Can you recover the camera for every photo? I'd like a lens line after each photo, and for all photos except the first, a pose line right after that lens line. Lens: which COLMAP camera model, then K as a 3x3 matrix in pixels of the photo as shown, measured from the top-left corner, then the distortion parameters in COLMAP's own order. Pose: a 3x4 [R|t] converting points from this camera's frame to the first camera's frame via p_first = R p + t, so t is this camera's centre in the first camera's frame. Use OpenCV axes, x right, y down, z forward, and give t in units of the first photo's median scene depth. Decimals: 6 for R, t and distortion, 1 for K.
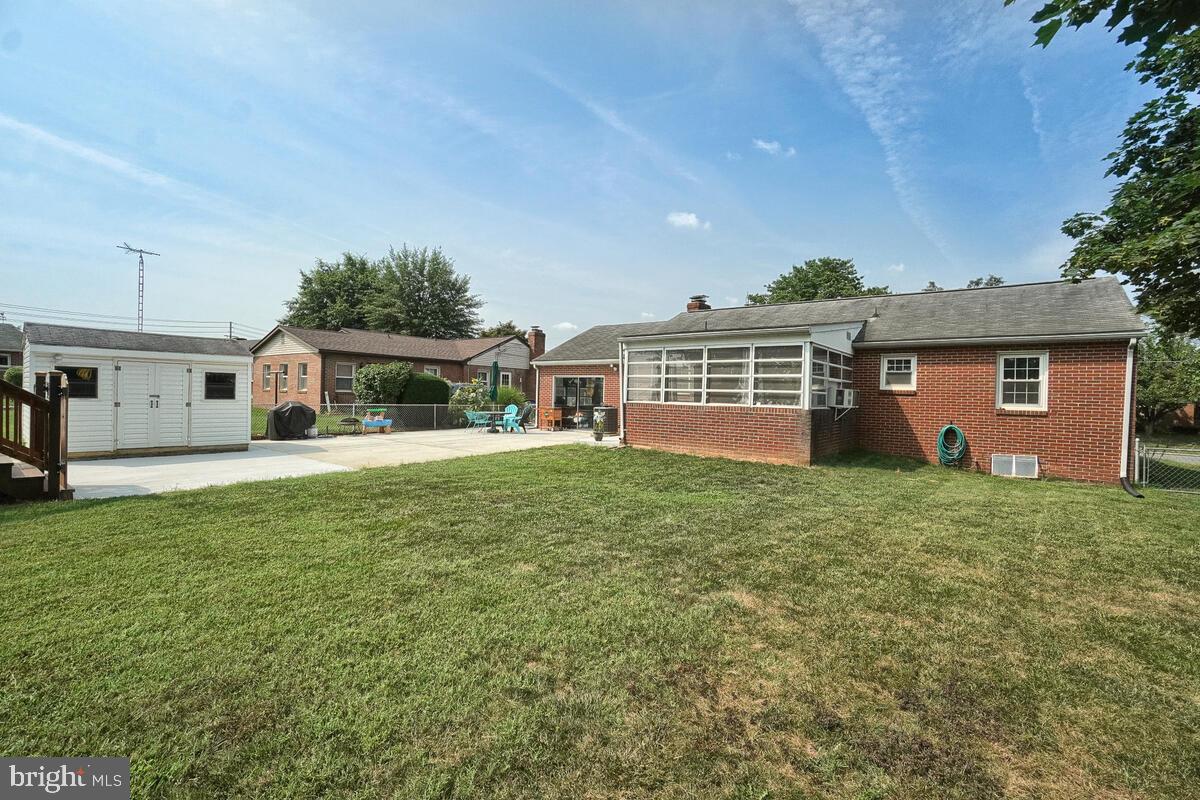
lens RADIAL K [[536.1, 0, 593.5], [0, 536.1, 386.2], [0, 0, 1]] dist [-0.057455, 0.020311]
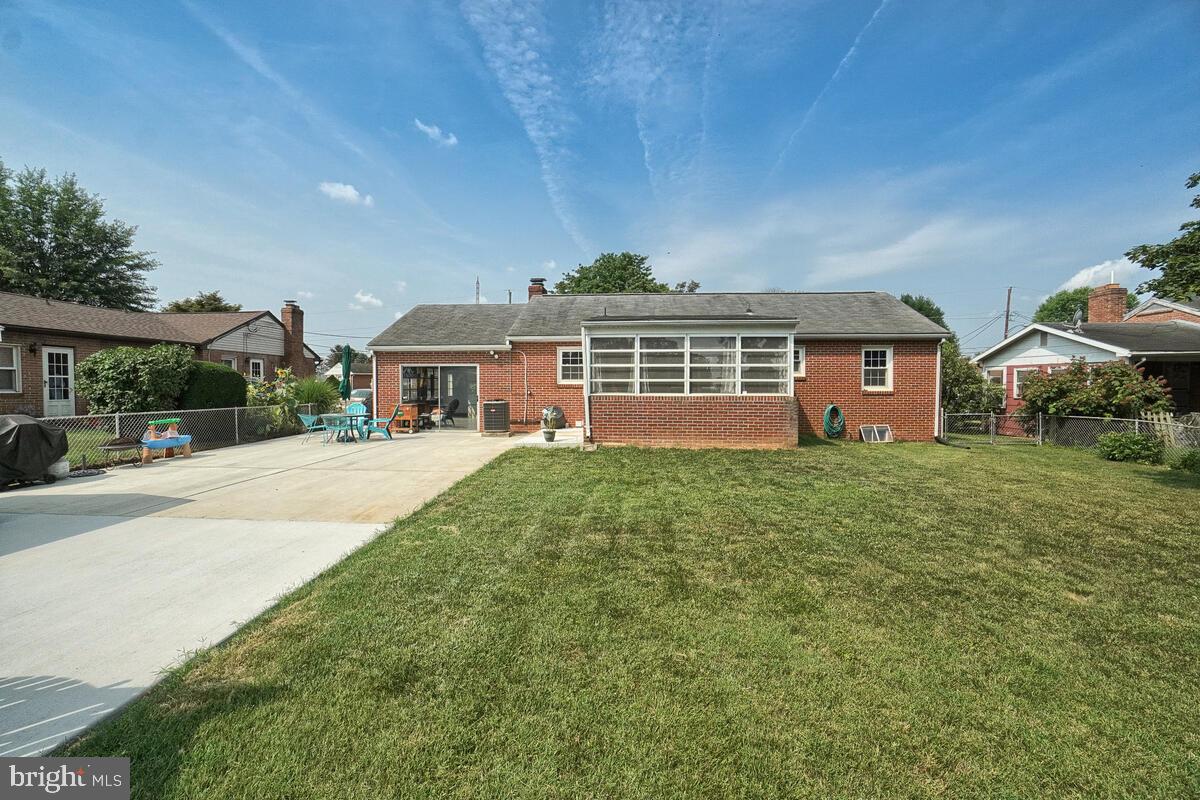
lens RADIAL K [[536.1, 0, 593.5], [0, 536.1, 386.2], [0, 0, 1]] dist [-0.057455, 0.020311]
pose [[0.822896, -0.026589, 0.567569, -0.314543], [0.011721, 0.999486, 0.029830, -0.008139], [-0.568071, -0.017895, 0.822785, 0.194991]]
